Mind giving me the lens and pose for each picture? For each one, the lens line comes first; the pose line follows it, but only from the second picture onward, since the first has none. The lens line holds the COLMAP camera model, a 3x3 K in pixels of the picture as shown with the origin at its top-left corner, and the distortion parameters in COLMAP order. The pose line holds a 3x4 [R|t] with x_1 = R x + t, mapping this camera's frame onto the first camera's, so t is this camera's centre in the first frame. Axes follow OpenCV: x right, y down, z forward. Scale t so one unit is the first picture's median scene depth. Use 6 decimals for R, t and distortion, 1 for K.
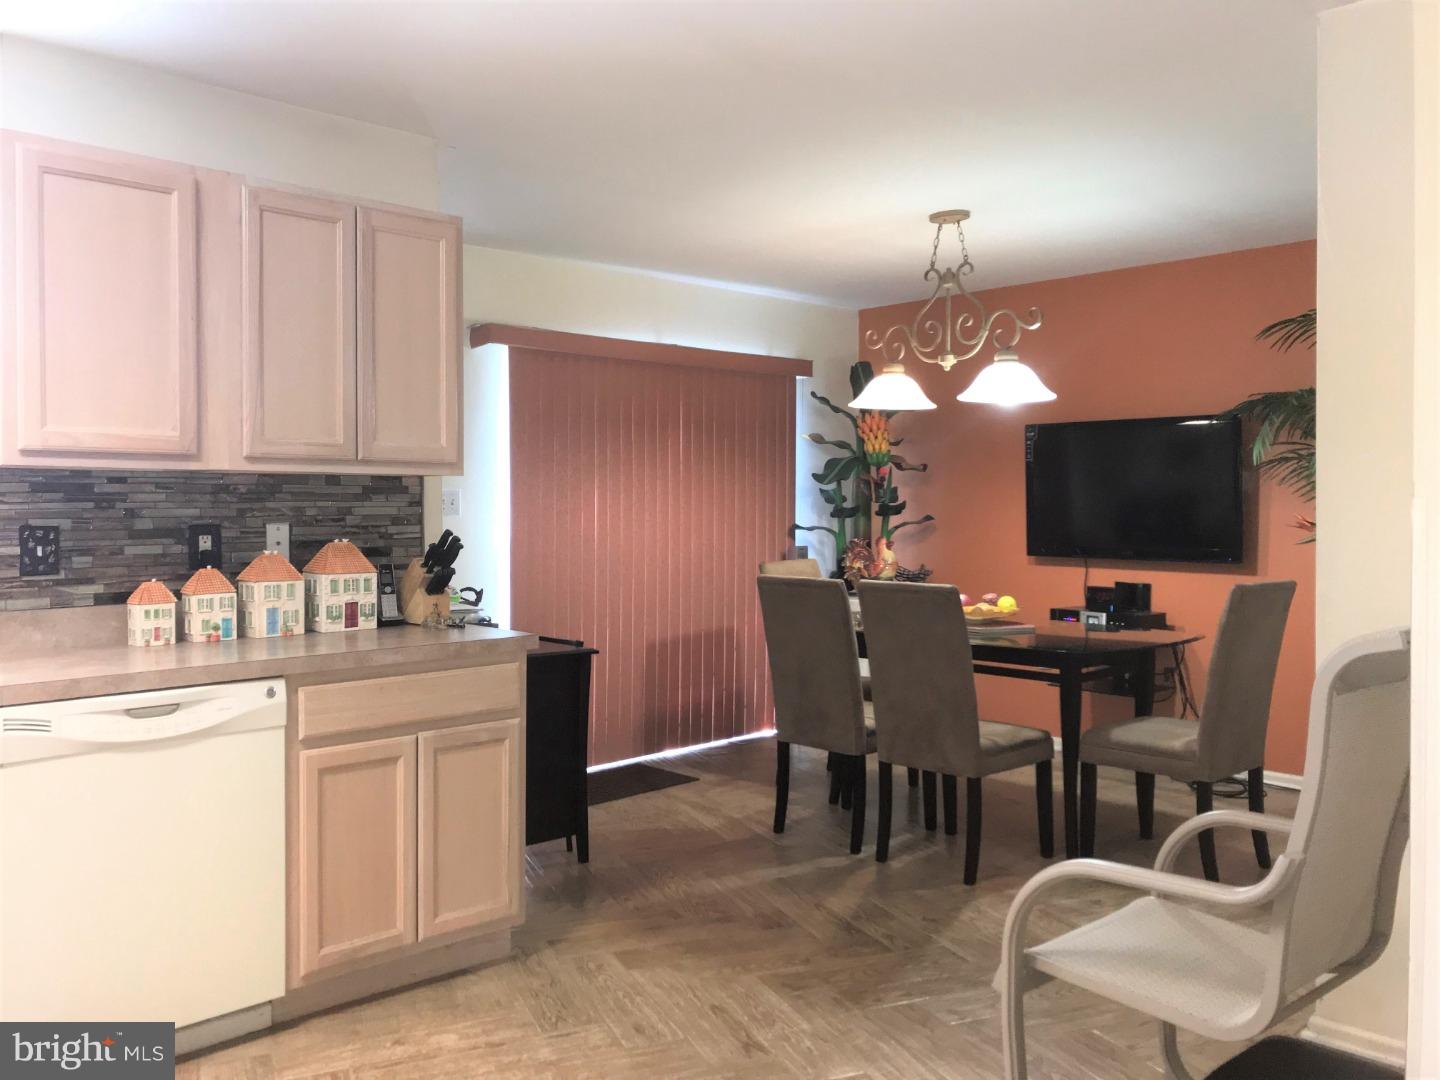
lens RADIAL K [[1187.8, 0, 696.0], [0, 1187.8, 519.0], [0, 0, 1]] dist [0.062139, -0.065344]
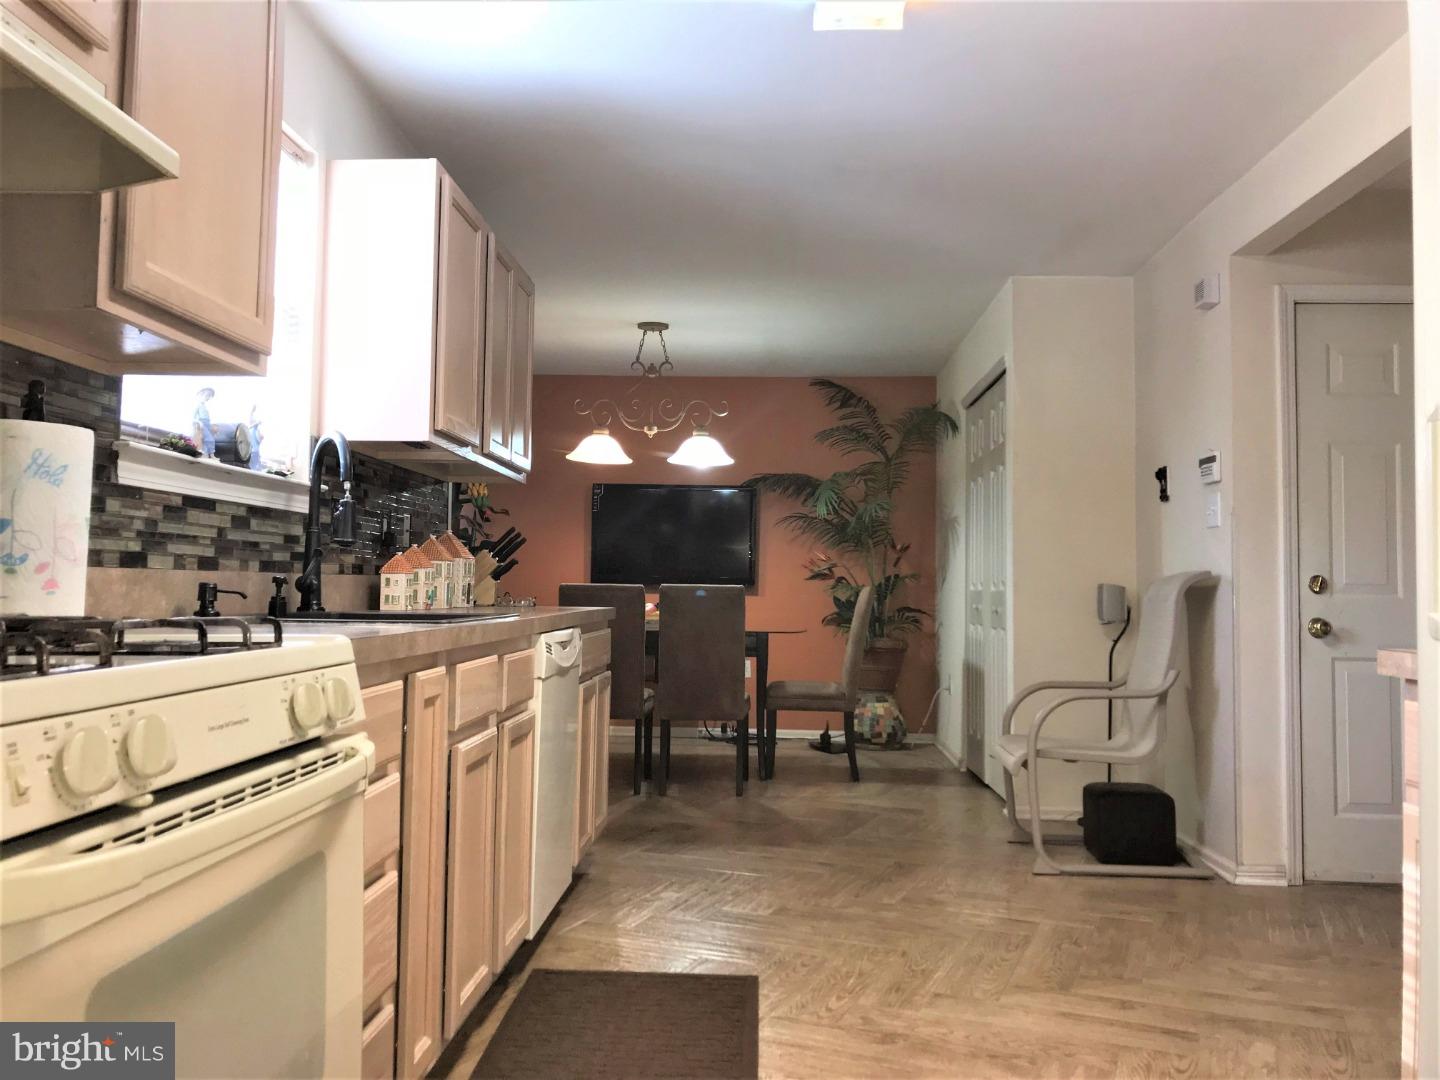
lens RADIAL K [[1187.8, 0, 689.6], [0, 1187.8, 511.9], [0, 0, 1]] dist [0.062139, -0.065344]
pose [[0.721048, 0.060774, 0.690215, -0.949985], [-0.010516, 0.996991, -0.076800, 0.088524], [-0.692805, 0.048118, 0.719518, -0.003449]]
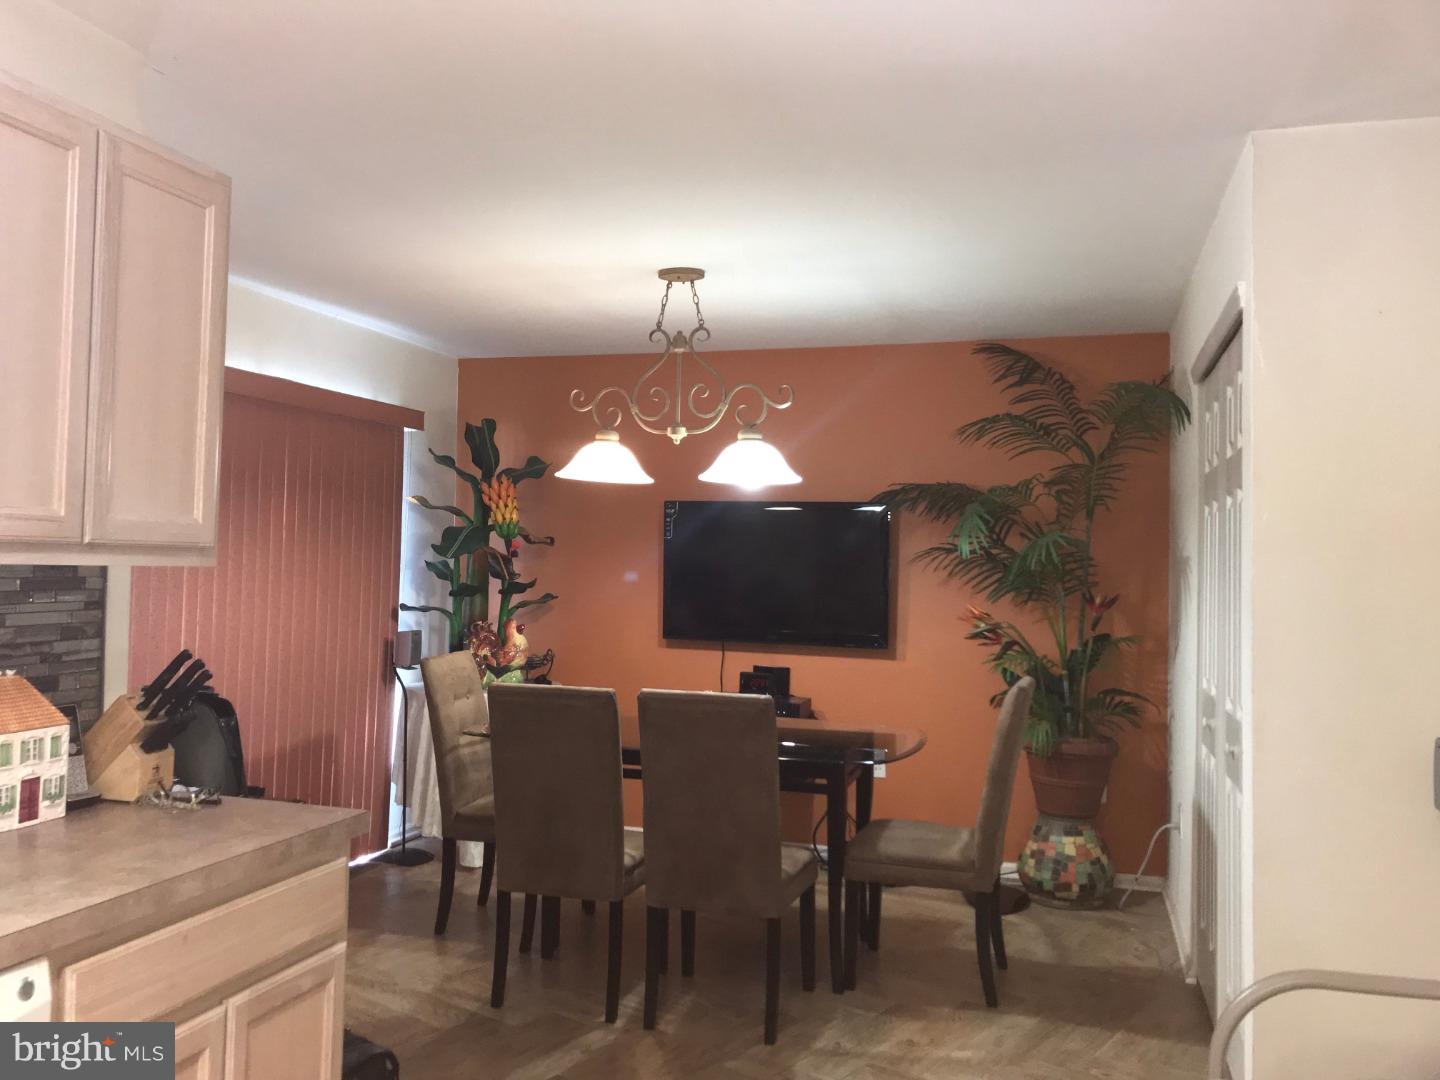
lens RADIAL K [[1187.8, 0, 696.3], [0, 1187.8, 523.2], [0, 0, 1]] dist [0.062139, -0.065344]
pose [[0.864559, 0.035952, 0.501243, -0.306413], [-0.016829, 0.998949, -0.042623, -0.037551], [-0.502249, 0.028414, 0.864256, 0.307403]]
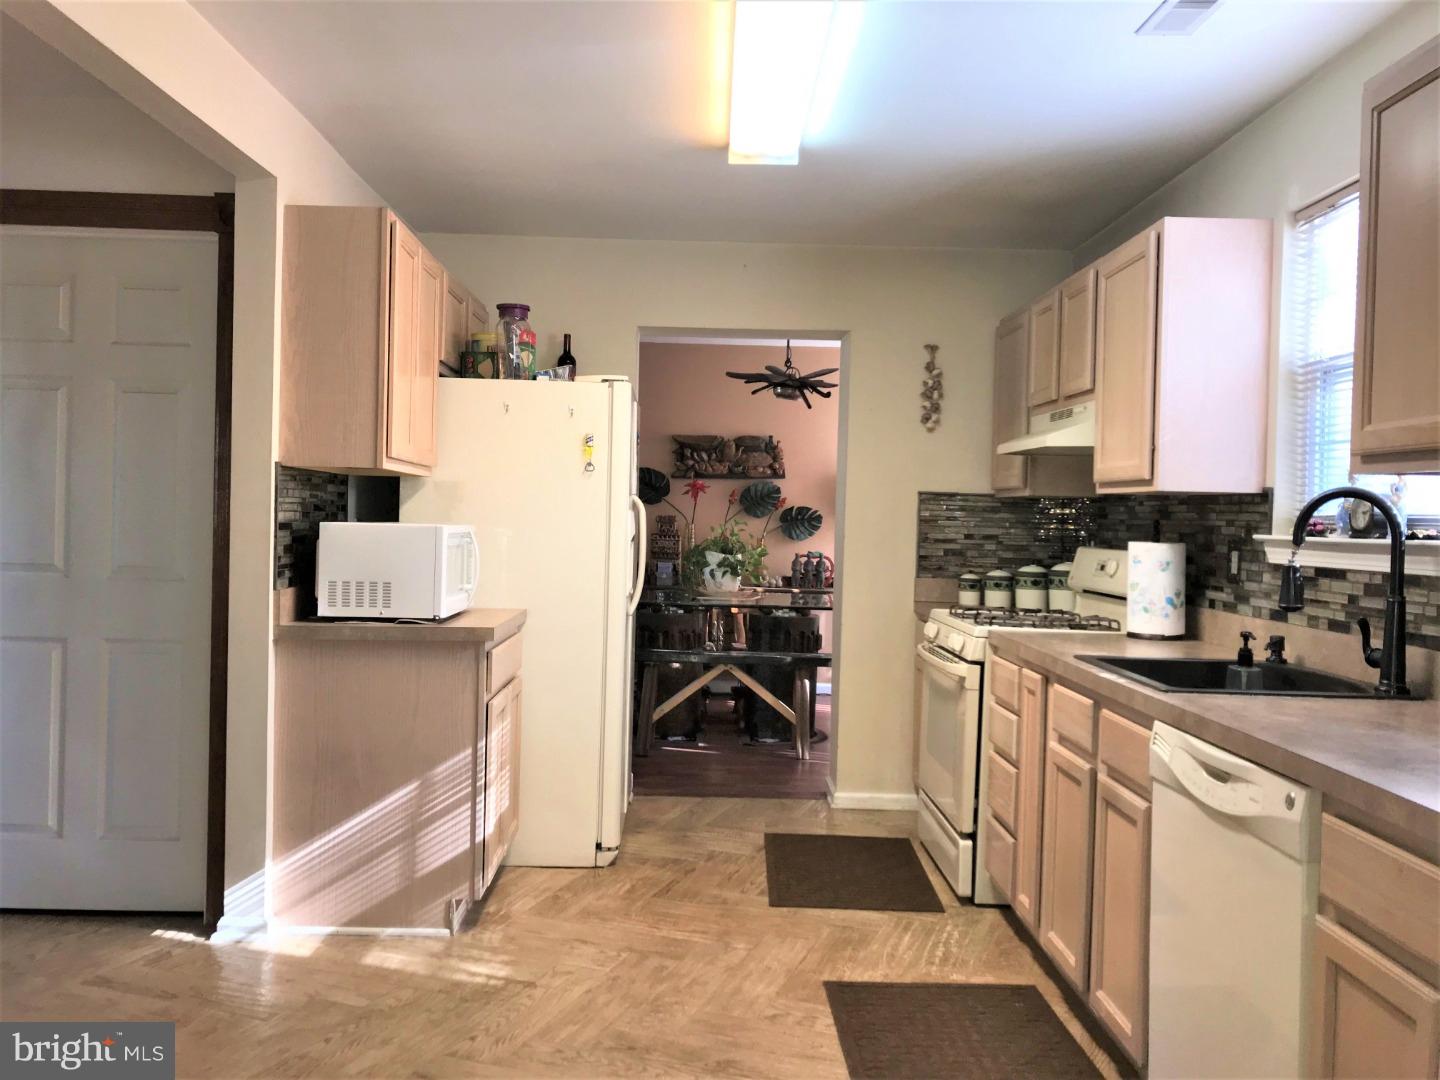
lens RADIAL K [[1207.3, 0, 718.8], [0, 1207.3, 537.3], [0, 0, 1]] dist [-0.002659, -0.001423]
pose [[-0.651987, 0.002085, -0.758227, 0.295092], [-0.036260, 0.998766, 0.033925, -0.010448], [0.757362, 0.049612, -0.651107, 0.974968]]
